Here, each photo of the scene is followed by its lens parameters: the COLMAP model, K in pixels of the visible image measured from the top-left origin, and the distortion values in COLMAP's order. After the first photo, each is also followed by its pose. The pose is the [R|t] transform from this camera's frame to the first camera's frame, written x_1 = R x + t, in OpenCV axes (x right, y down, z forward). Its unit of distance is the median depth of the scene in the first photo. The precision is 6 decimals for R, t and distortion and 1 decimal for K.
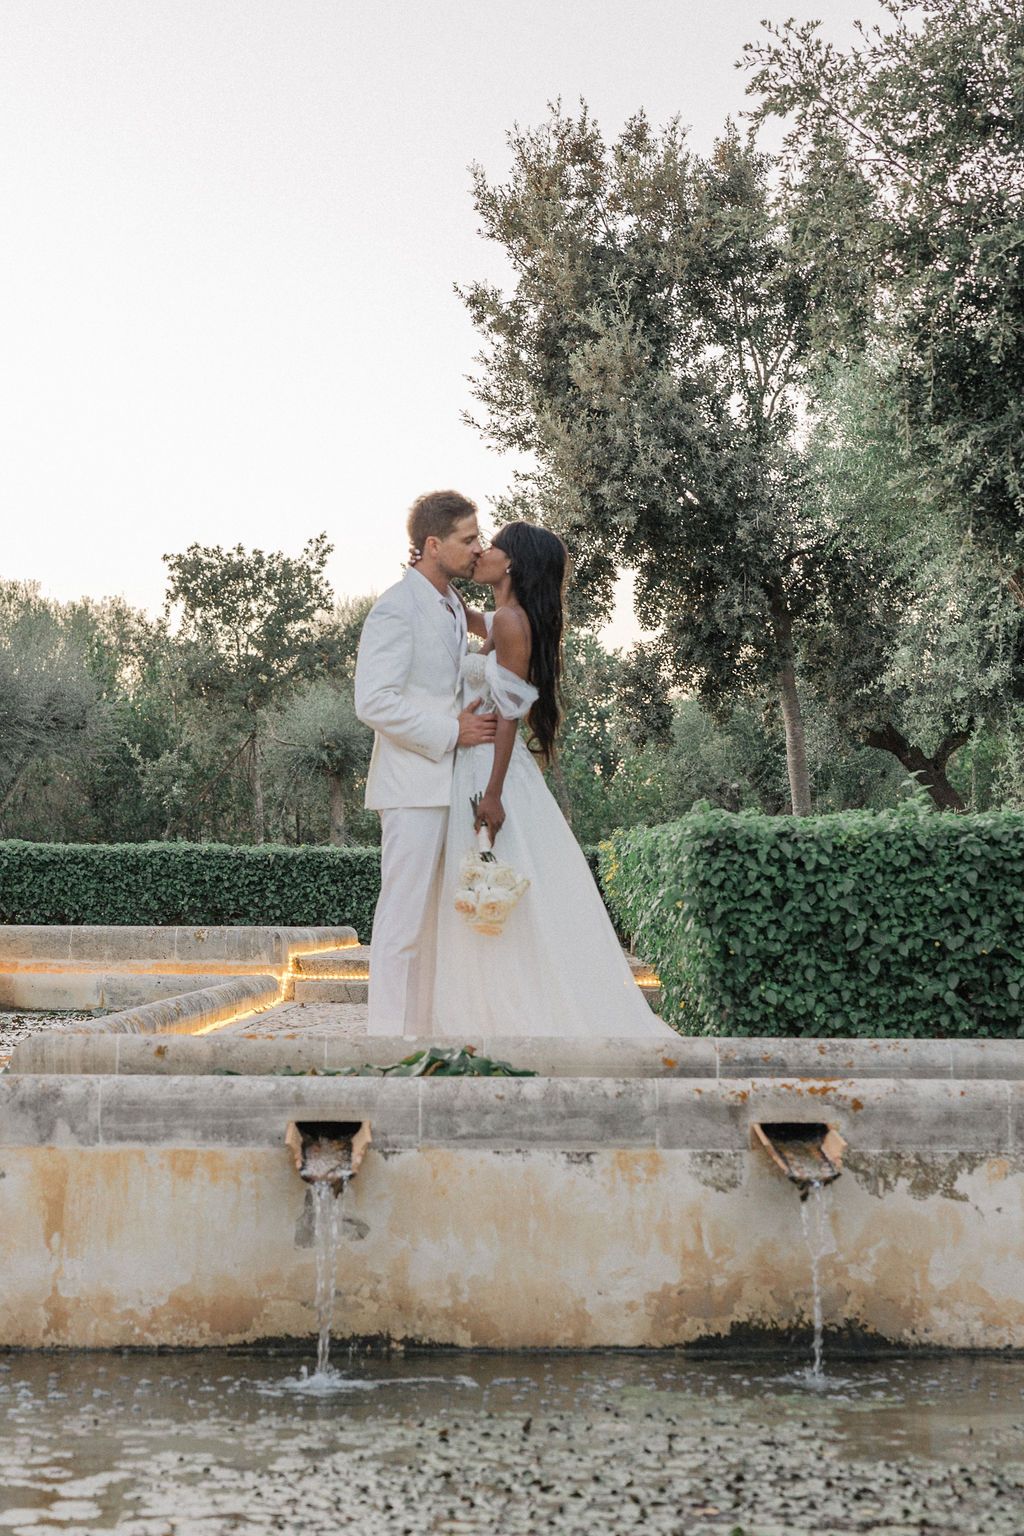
lens RADIAL K [[2840.3, 0, 511.3], [0, 2840.3, 768.2], [0, 0, 1]] dist [-0.013808, 0.000000]
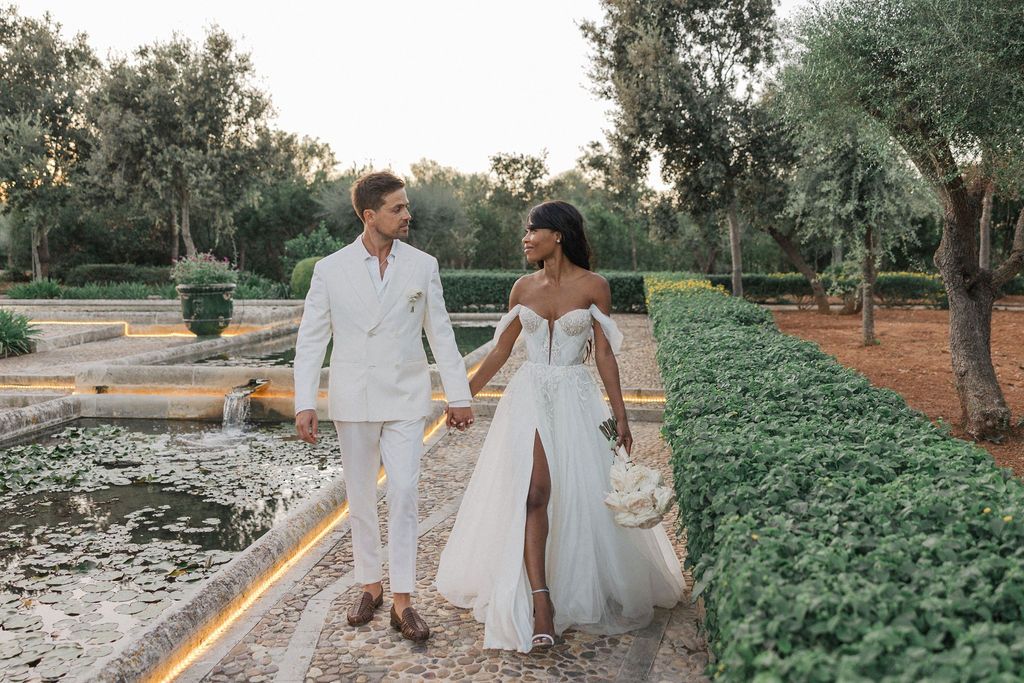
lens RADIAL K [[933.2, 0, 555.7], [0, 933.2, 311.2], [0, 0, 1]] dist [0.019081, 0.000000]
pose [[0.997831, -0.003535, -0.065731, 0.011488], [0.009463, 0.995888, 0.090097, -0.018312], [0.065142, -0.090523, 0.993762, 0.297313]]
